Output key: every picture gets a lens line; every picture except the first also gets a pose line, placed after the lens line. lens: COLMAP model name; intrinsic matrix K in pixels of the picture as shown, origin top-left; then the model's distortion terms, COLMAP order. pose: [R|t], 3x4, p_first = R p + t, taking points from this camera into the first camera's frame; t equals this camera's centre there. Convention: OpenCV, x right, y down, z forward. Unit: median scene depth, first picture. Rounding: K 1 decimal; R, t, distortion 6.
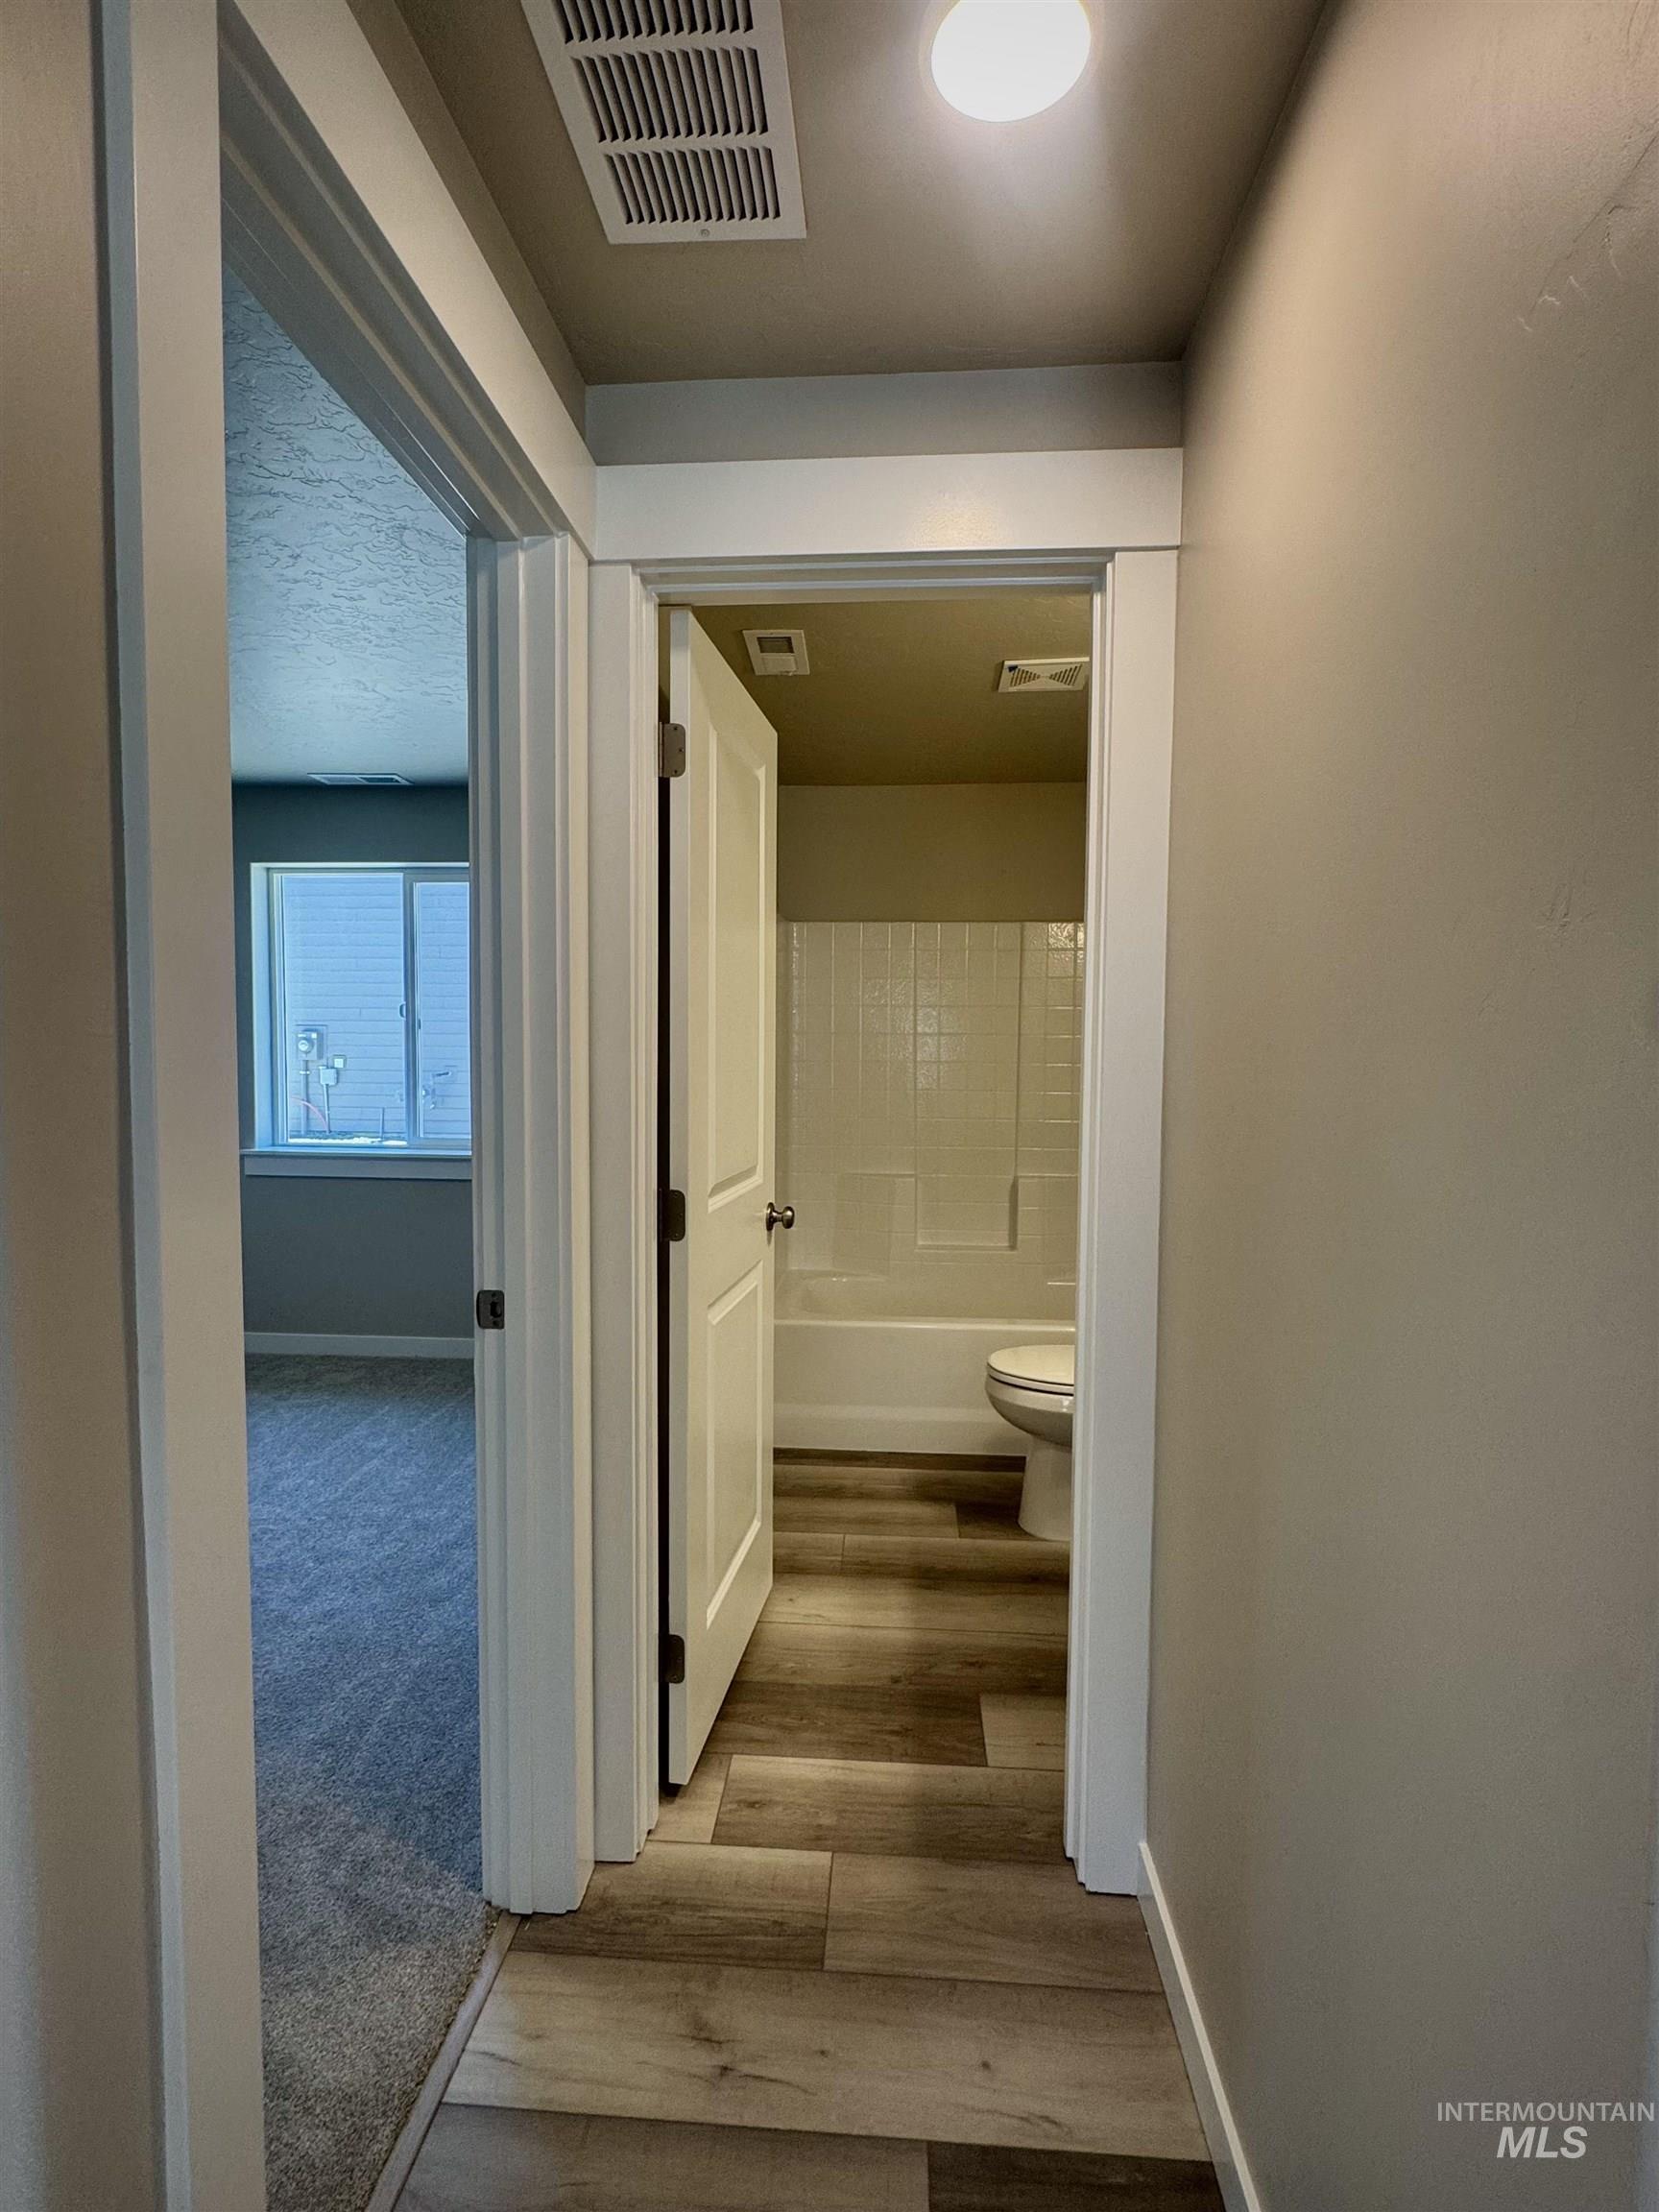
lens RADIAL K [[1054.2, 0, 829.5], [0, 1054.2, 1106.0], [0, 0, 1]] dist [-0.004513, -0.000021]
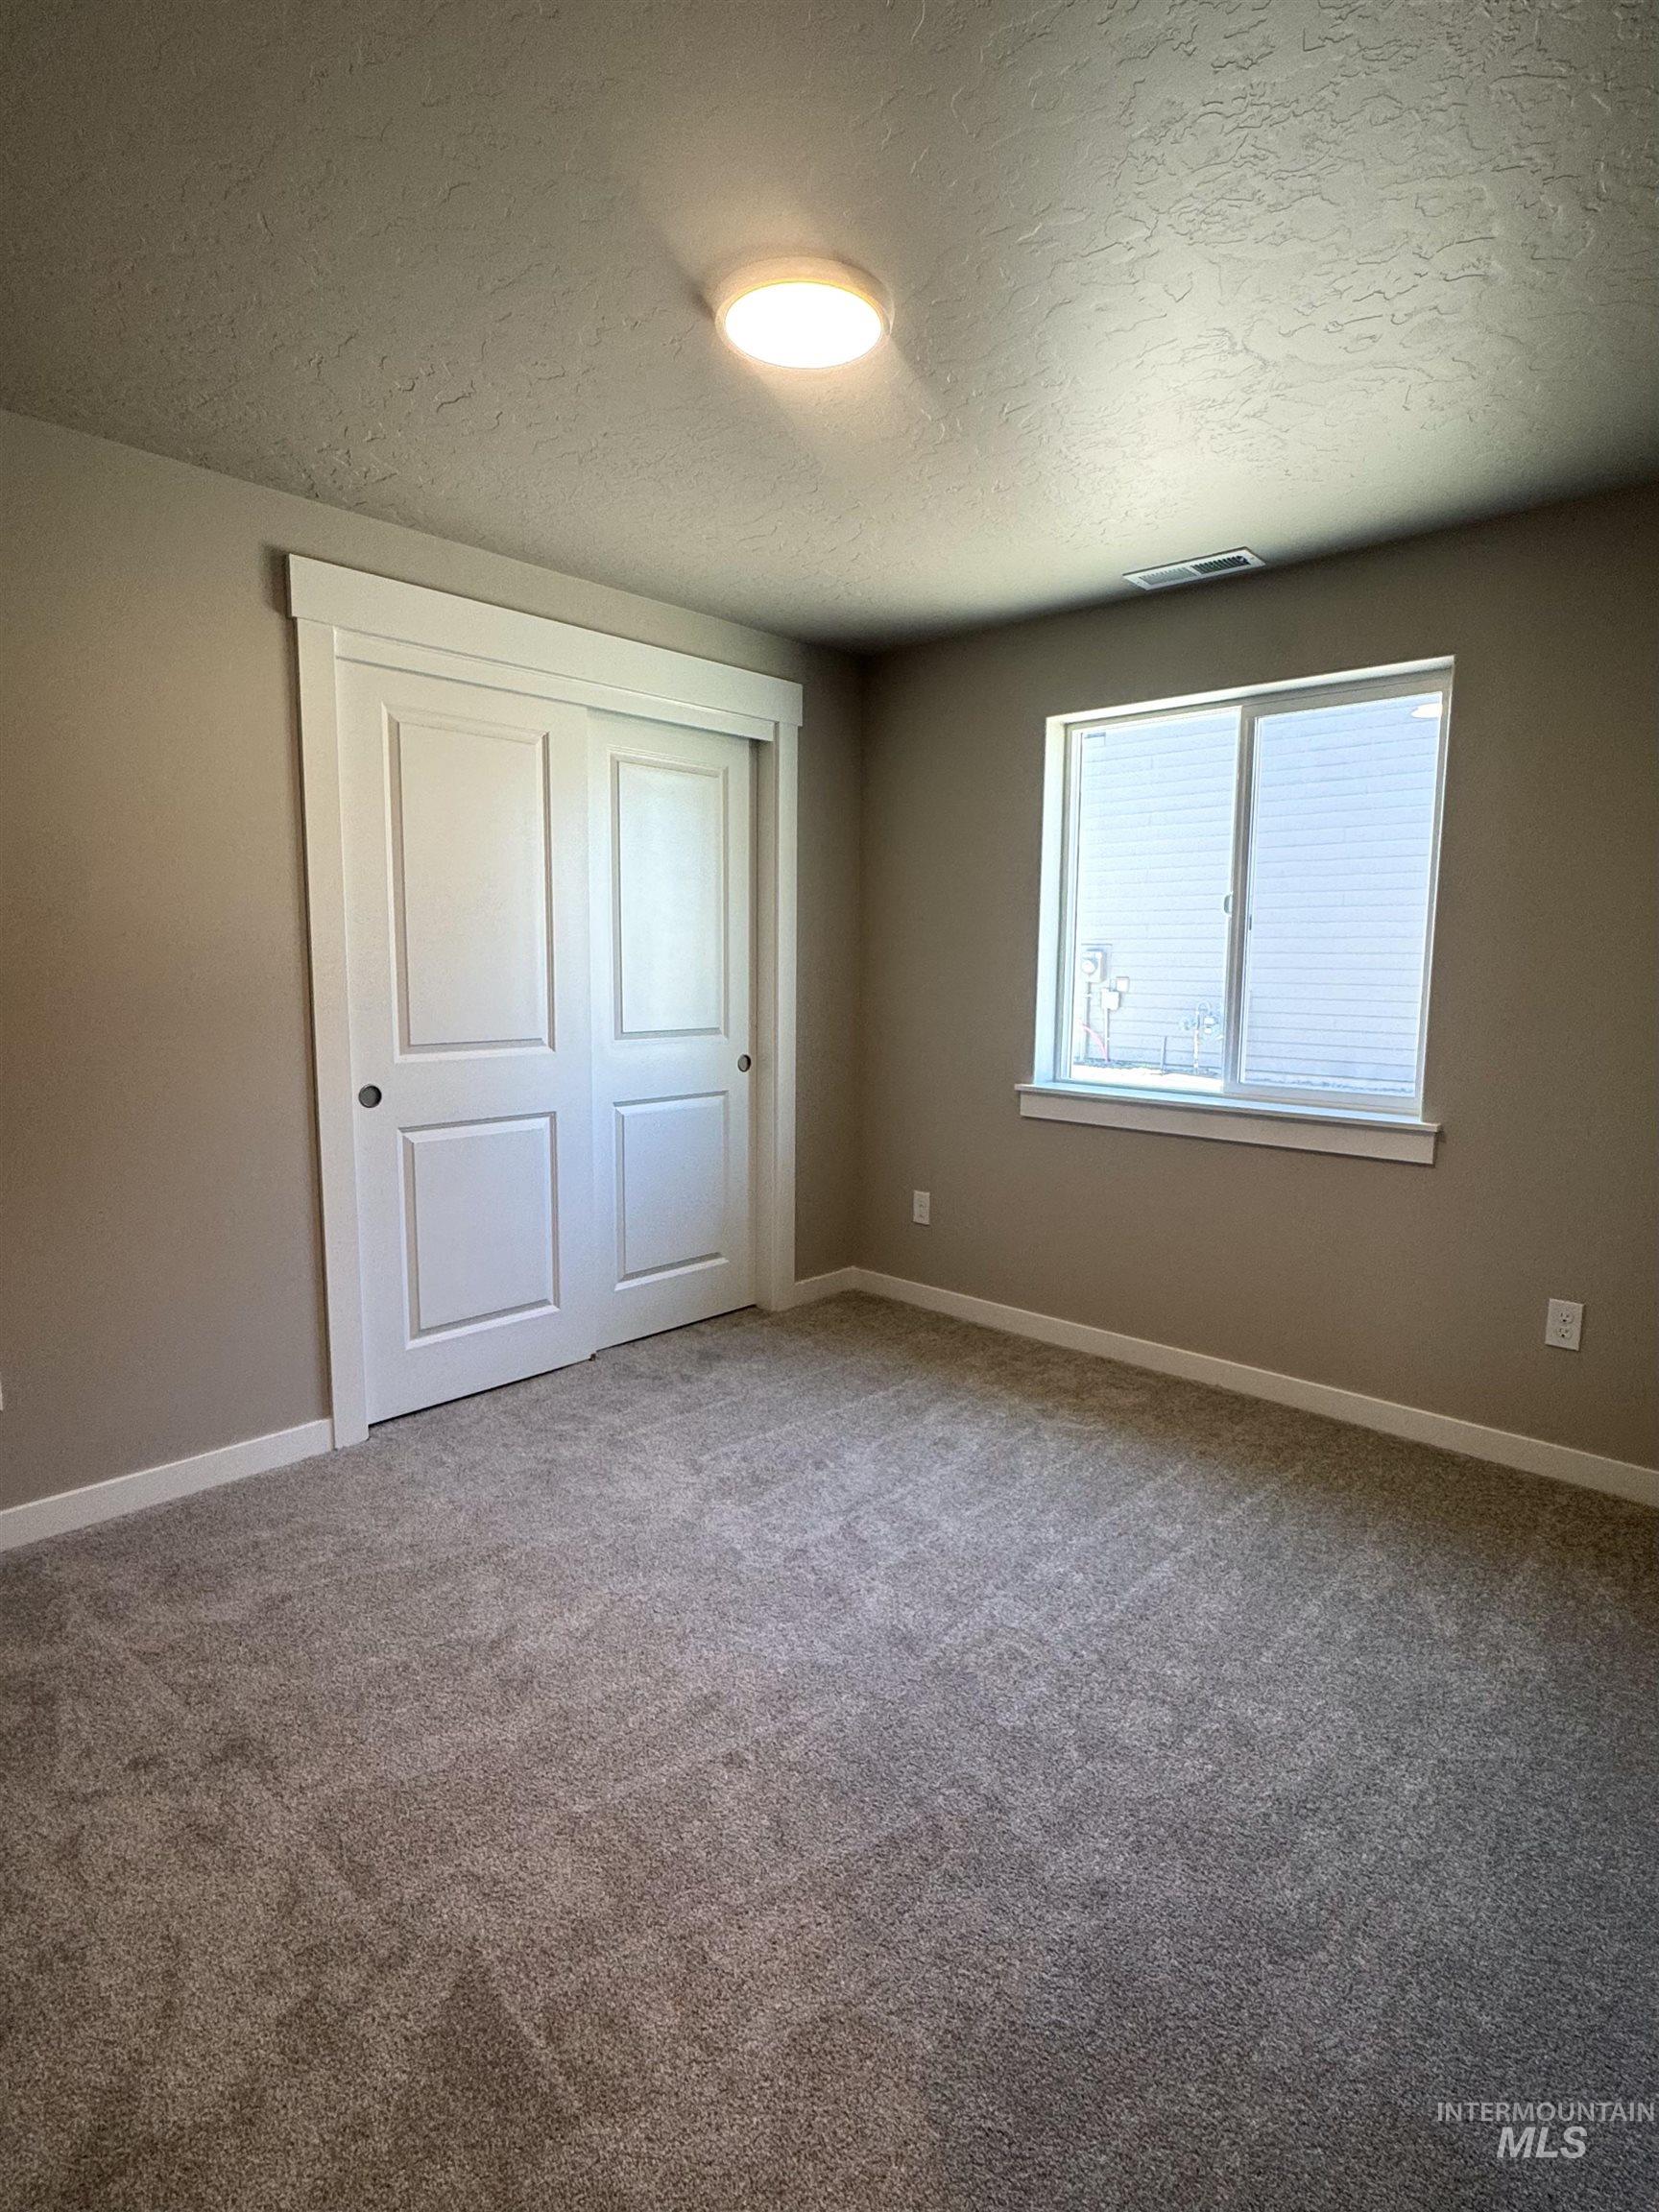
lens RADIAL K [[1054.2, 0, 829.5], [0, 1054.2, 1106.0], [0, 0, 1]] dist [-0.004513, -0.000021]
pose [[0.767647, 0.078922, -0.635995, -0.163011], [-0.035915, 0.996127, 0.080262, -0.002210], [0.639866, -0.038772, 0.767508, 0.302686]]
